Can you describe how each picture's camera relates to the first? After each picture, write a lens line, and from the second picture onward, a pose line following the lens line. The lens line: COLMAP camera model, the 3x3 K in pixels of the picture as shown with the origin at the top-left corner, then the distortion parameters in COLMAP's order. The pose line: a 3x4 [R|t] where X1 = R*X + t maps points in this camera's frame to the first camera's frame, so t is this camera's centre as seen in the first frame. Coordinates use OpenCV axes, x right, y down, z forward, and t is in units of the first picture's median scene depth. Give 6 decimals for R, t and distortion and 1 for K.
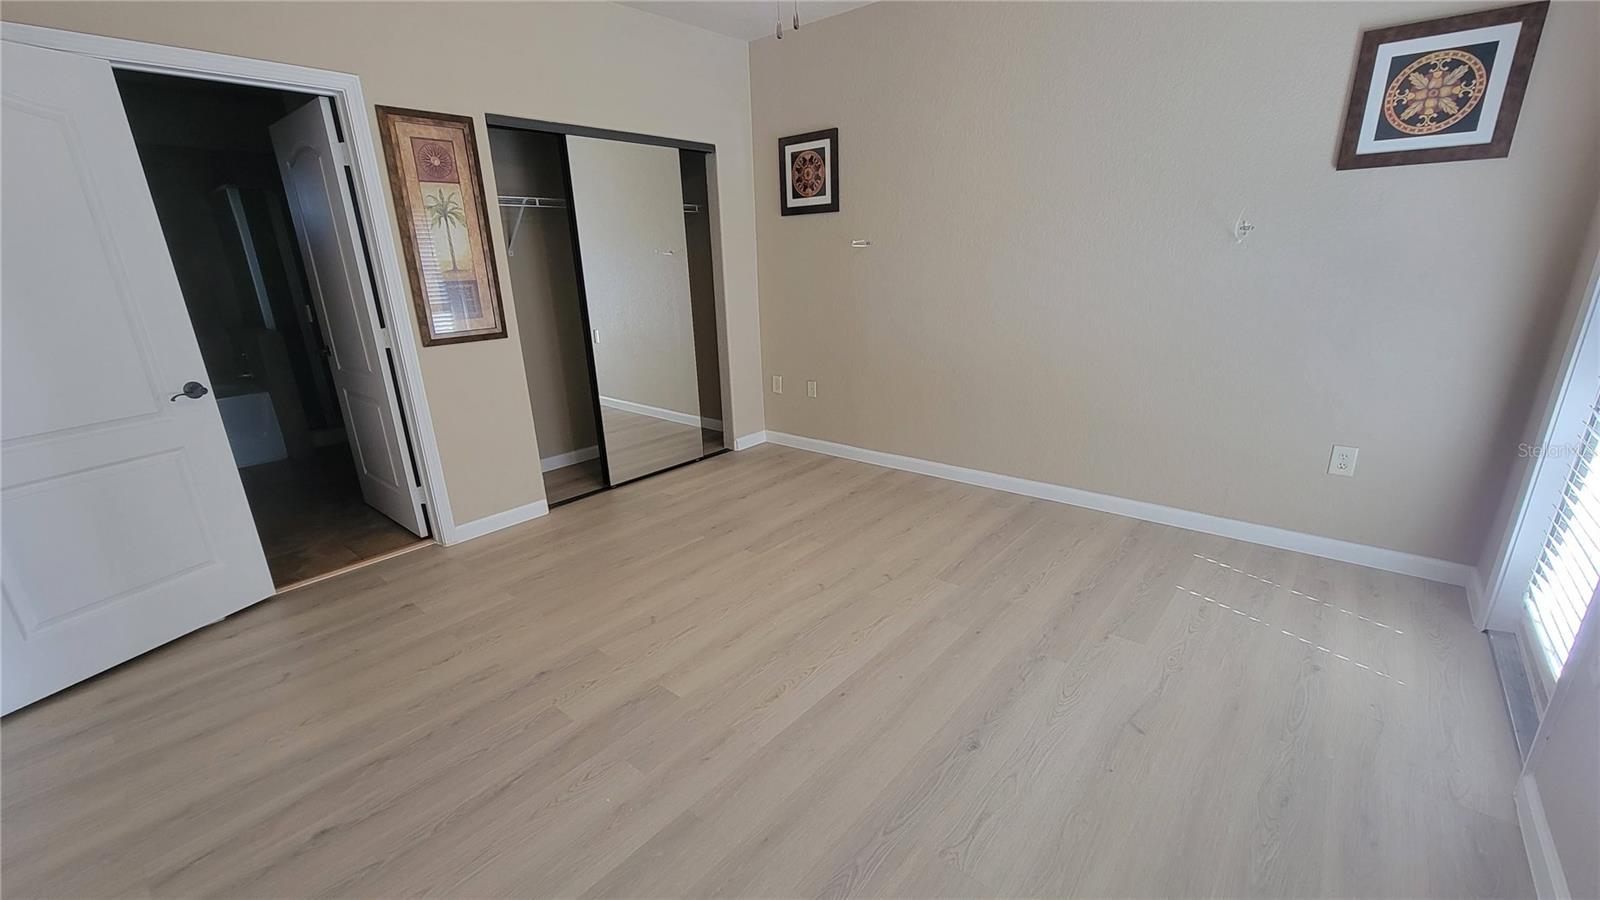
lens RADIAL K [[654.8, 0, 799.8], [0, 654.8, 473.4], [0, 0, 1]] dist [-0.009008, 0.000241]
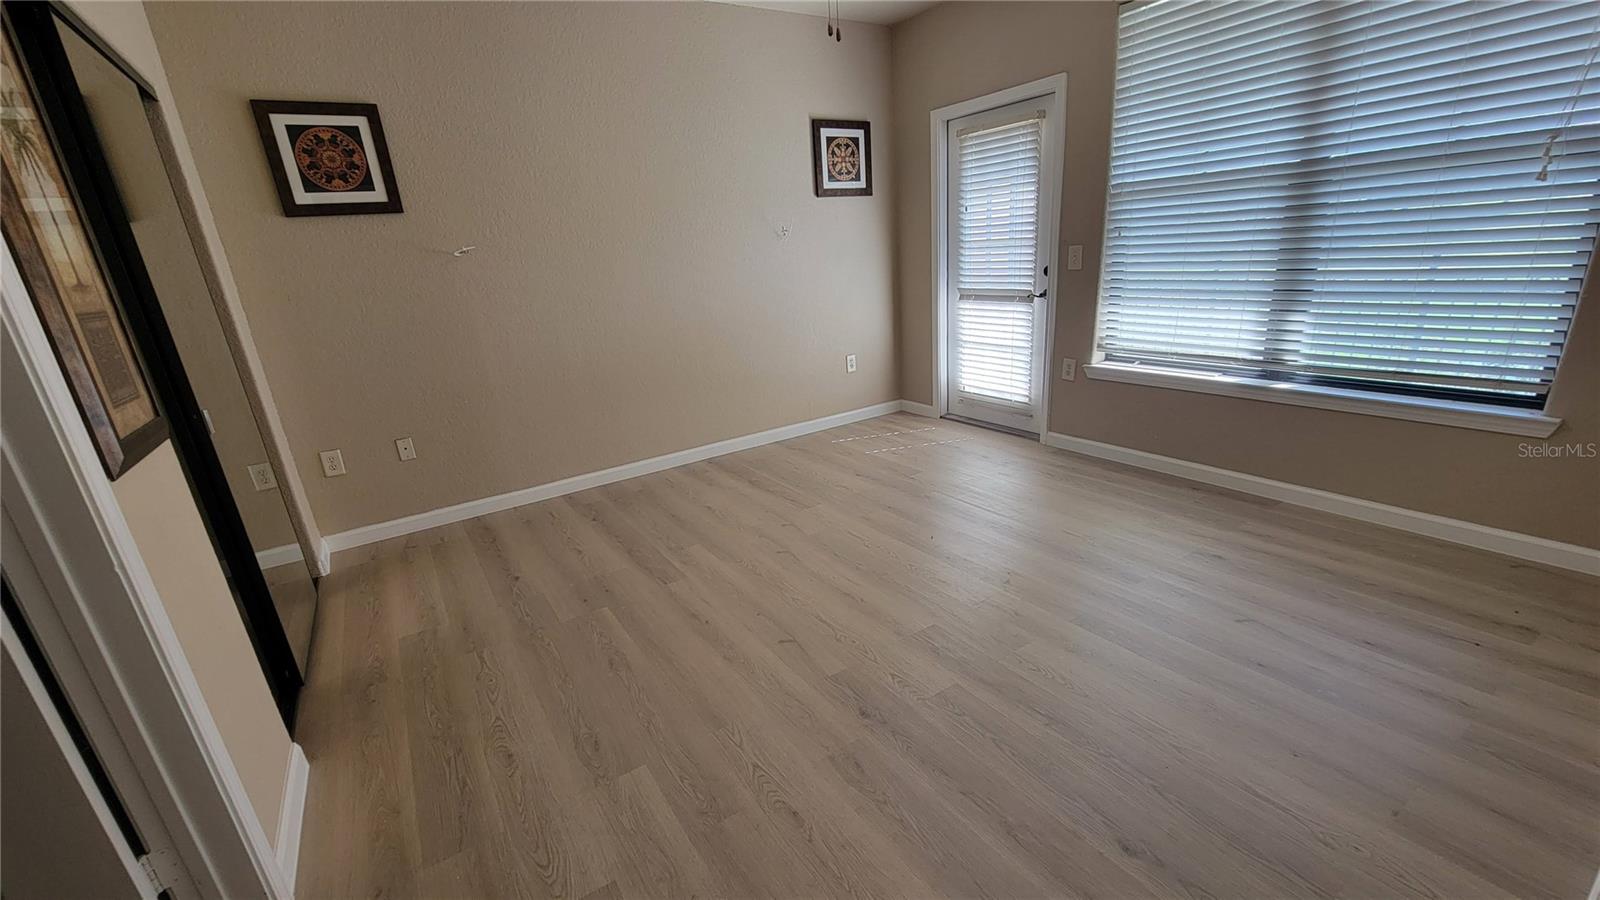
lens RADIAL K [[654.8, 0, 799.8], [0, 654.8, 473.4], [0, 0, 1]] dist [-0.009008, 0.000241]
pose [[0.288104, -0.304044, 0.908049, -0.838559], [0.361962, 0.912482, 0.190686, -0.129096], [-0.886555, 0.273742, 0.372942, 0.519863]]
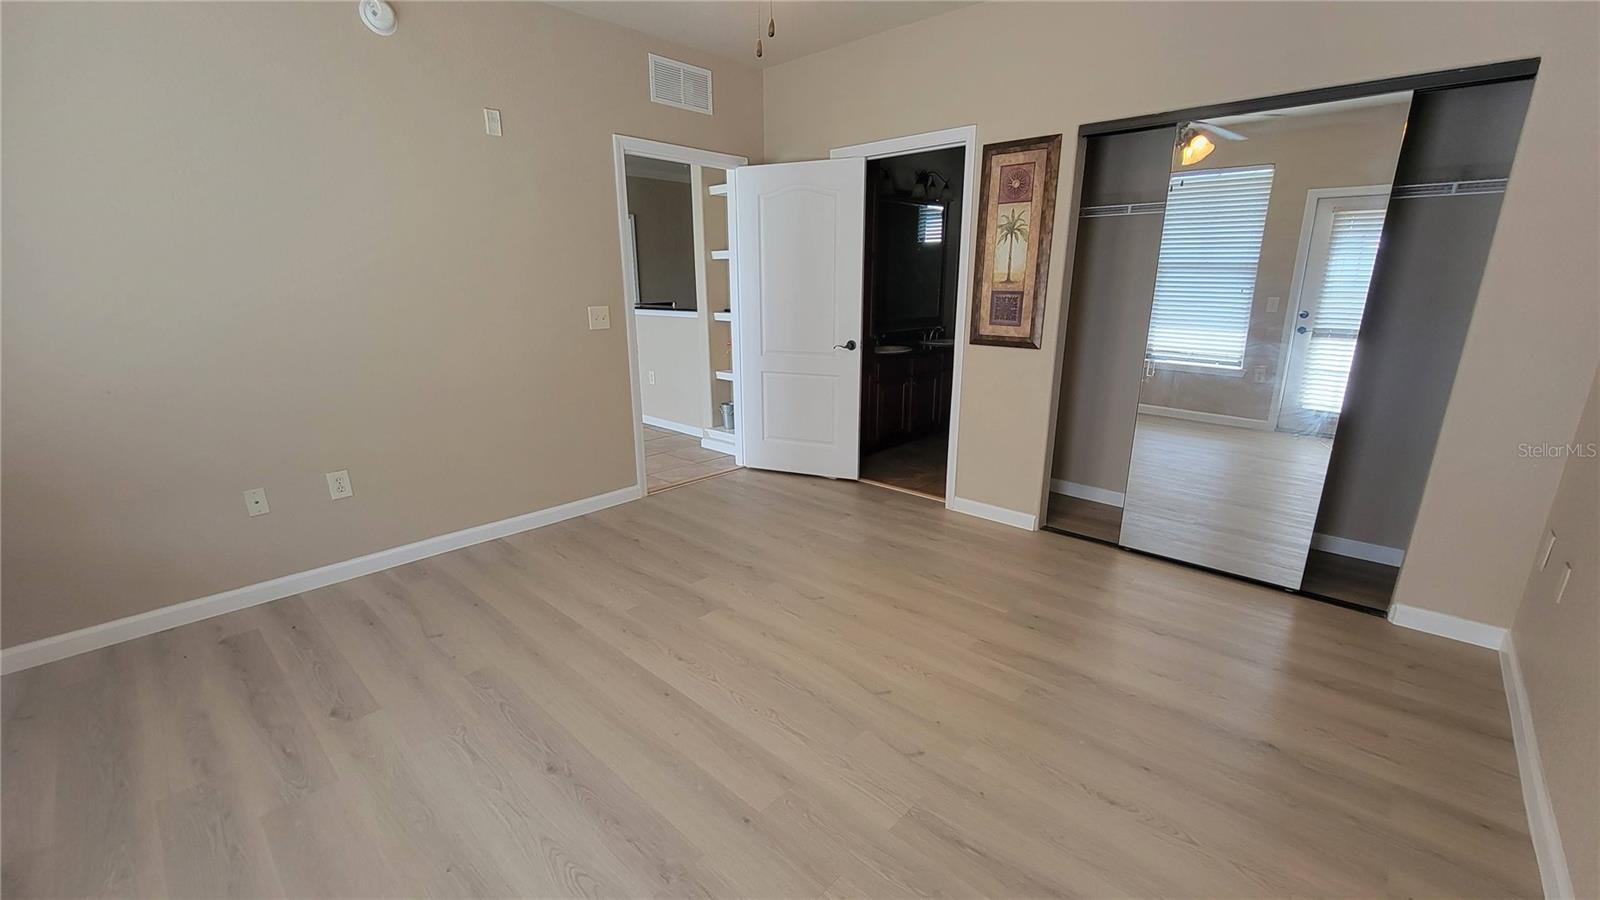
lens RADIAL K [[654.8, 0, 799.8], [0, 654.8, 473.4], [0, 0, 1]] dist [-0.009008, 0.000241]
pose [[-0.052370, 0.311721, -0.948729, 0.674003], [-0.310147, 0.897976, 0.312166, -0.268381], [0.949245, 0.310594, 0.049652, 0.747294]]
